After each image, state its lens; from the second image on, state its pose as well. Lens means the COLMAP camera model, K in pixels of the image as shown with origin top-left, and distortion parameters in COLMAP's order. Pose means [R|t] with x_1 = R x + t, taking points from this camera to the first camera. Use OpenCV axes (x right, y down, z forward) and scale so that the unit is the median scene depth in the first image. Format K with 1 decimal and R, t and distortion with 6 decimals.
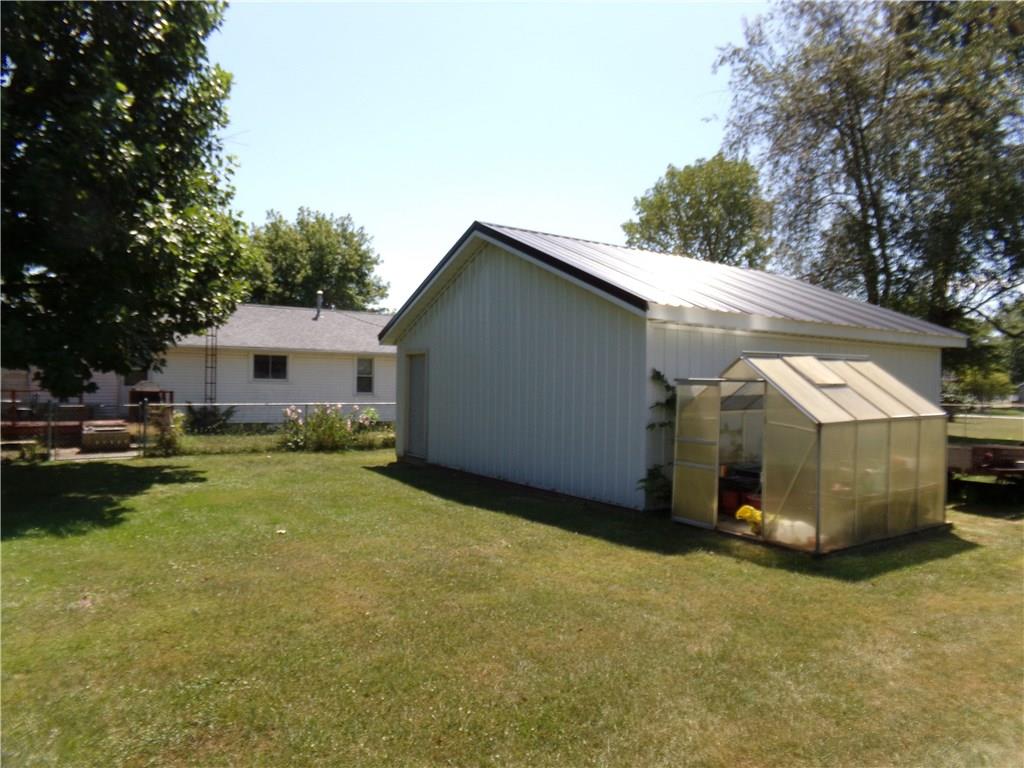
lens RADIAL K [[696.5, 0, 512.0], [0, 696.5, 384.0], [0, 0, 1]] dist [-0.001741, 0.000014]
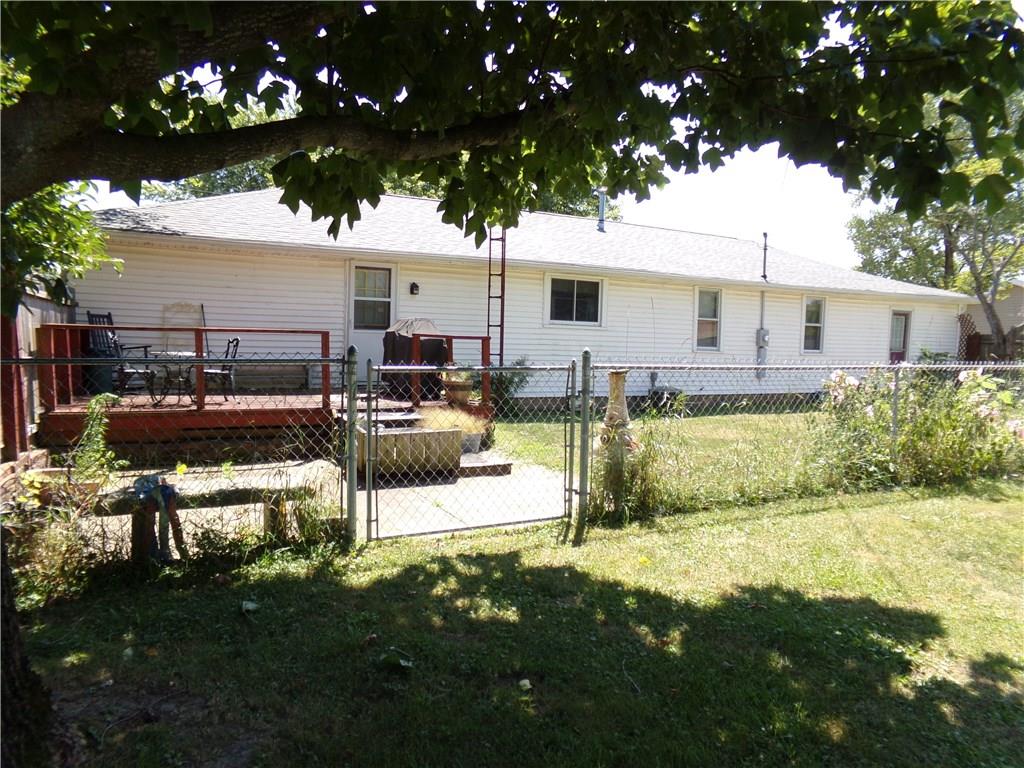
lens RADIAL K [[696.5, 0, 512.0], [0, 696.5, 384.0], [0, 0, 1]] dist [-0.001741, 0.000014]
pose [[0.993182, 0.020932, -0.114678, -0.355026], [-0.013391, 0.997720, 0.066146, 0.008260], [0.115801, -0.064159, 0.991198, 0.441312]]
